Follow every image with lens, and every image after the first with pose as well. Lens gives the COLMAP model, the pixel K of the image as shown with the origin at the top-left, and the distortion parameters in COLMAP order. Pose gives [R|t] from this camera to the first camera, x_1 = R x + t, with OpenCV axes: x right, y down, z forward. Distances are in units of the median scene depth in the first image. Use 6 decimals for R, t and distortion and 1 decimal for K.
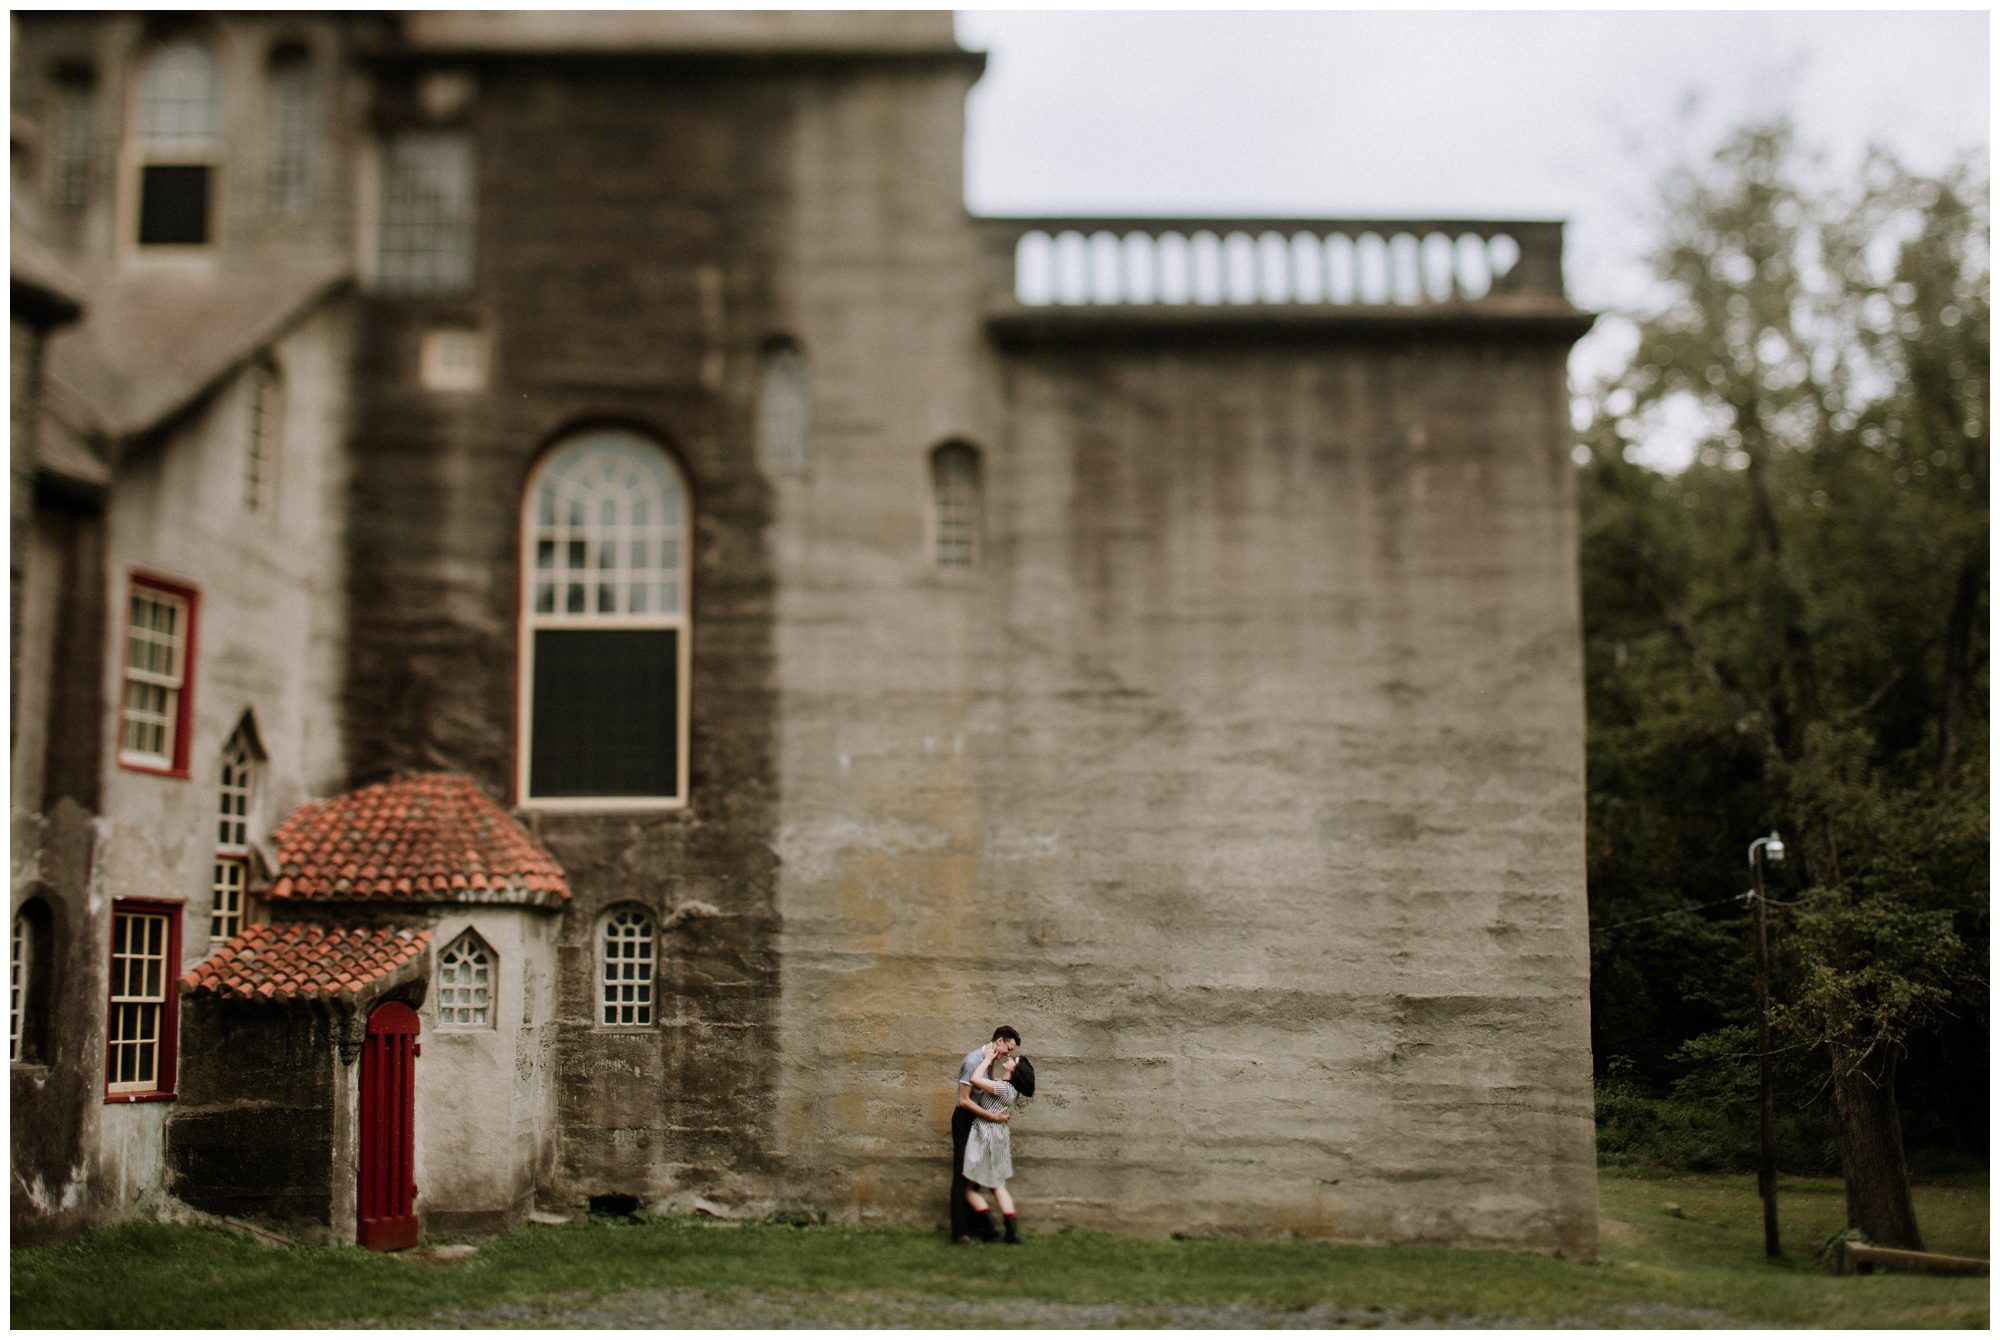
lens RADIAL K [[2671.5, 0, 1000.1], [0, 2671.5, 607.2], [0, 0, 1]] dist [-0.015039, 0.014189]
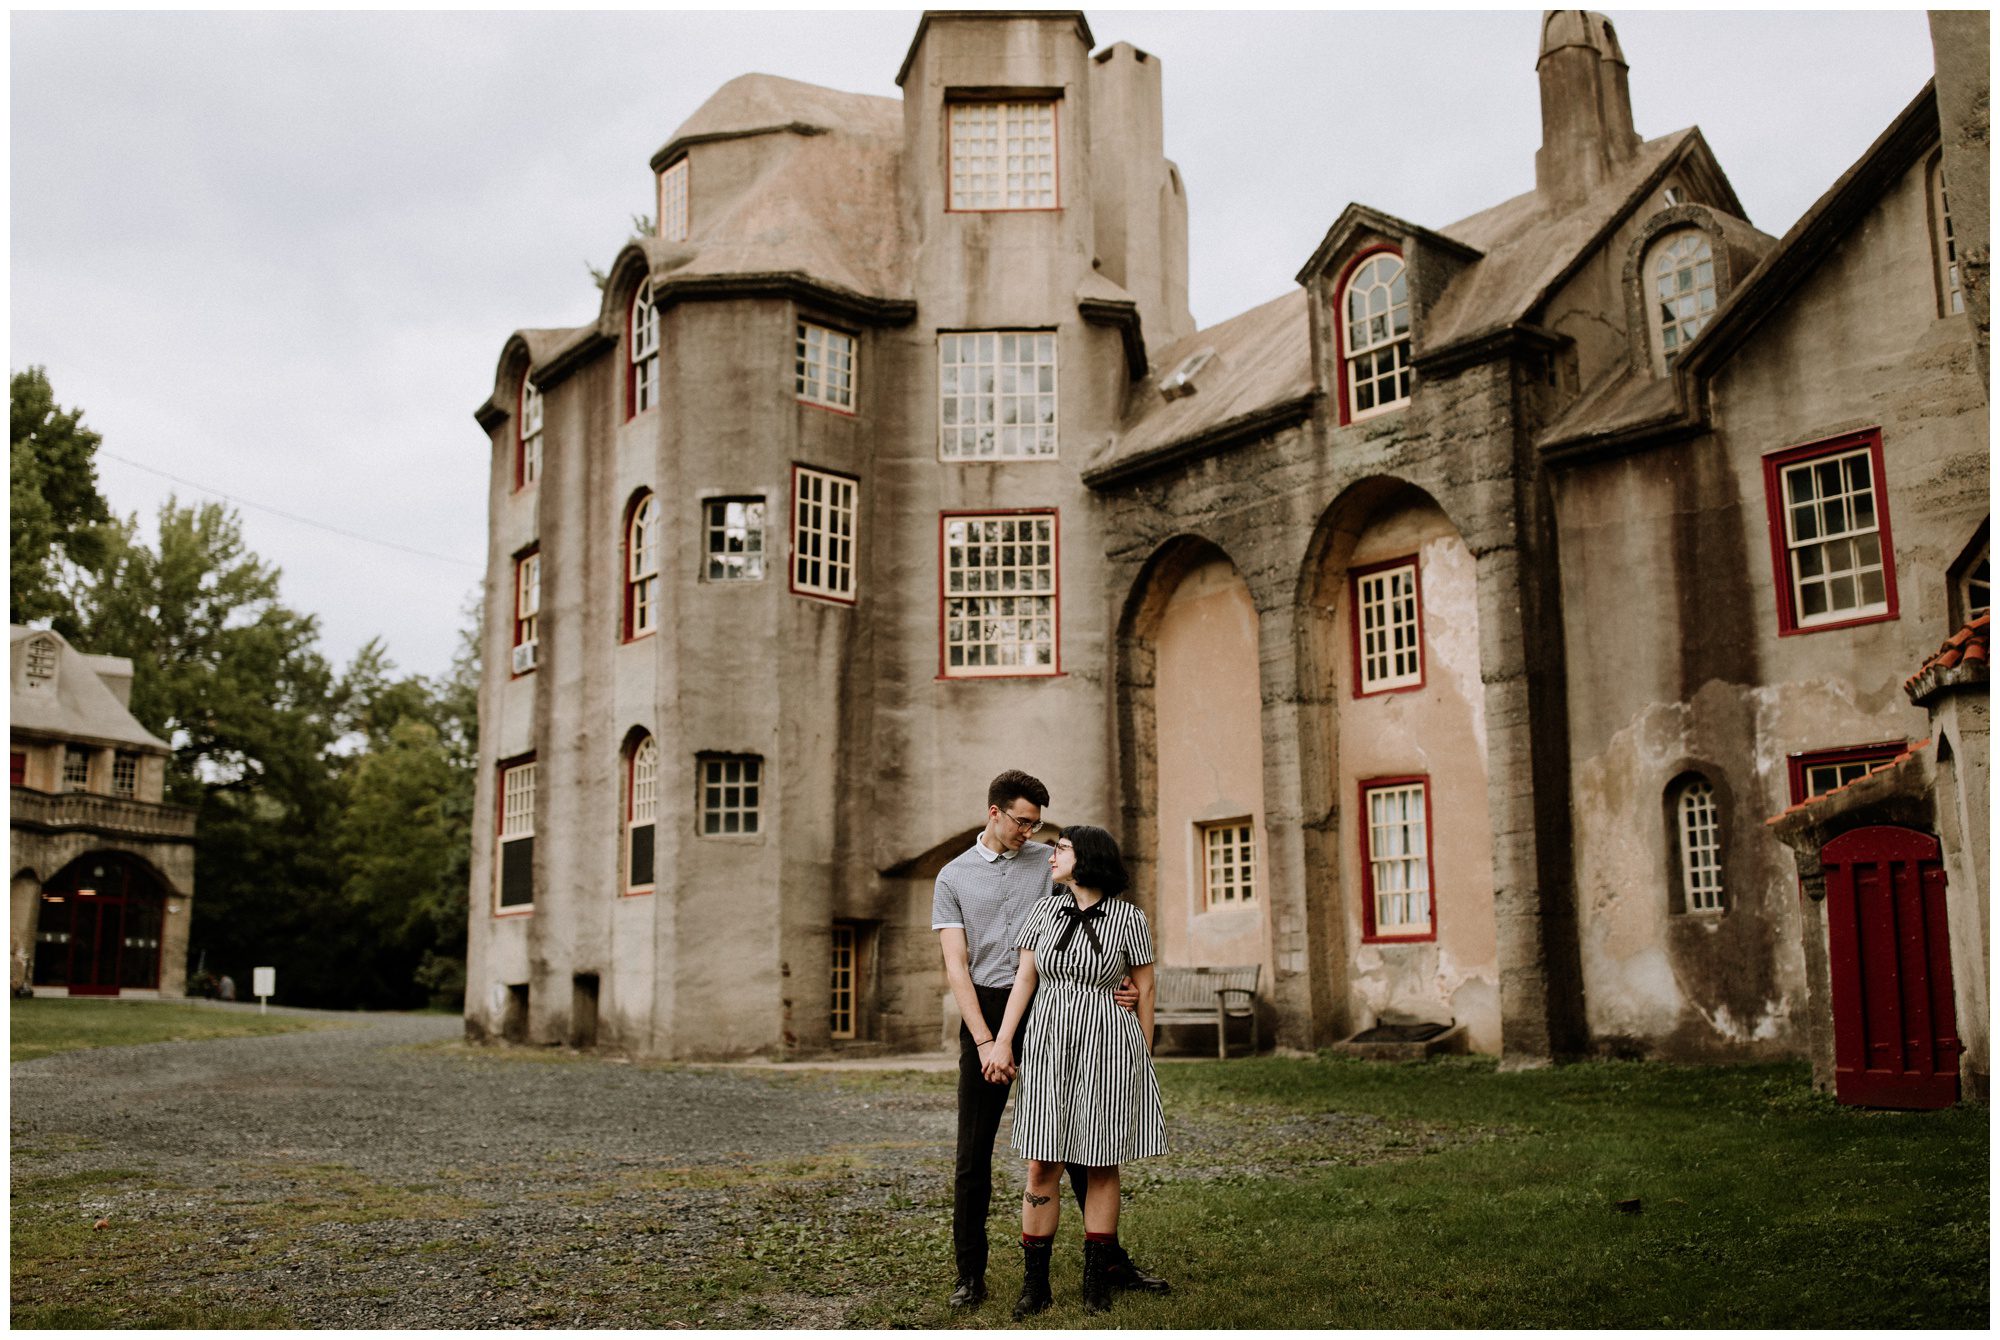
lens RADIAL K [[1915.1, 0, 1000.0], [0, 1915.1, 670.0], [0, 0, 1]] dist [0.016027, -0.032506]
pose [[-0.594668, -0.130845, -0.793253, 0.423180], [0.130876, 0.957752, -0.256091, 0.206234], [0.793248, -0.256107, -0.552419, 1.049251]]
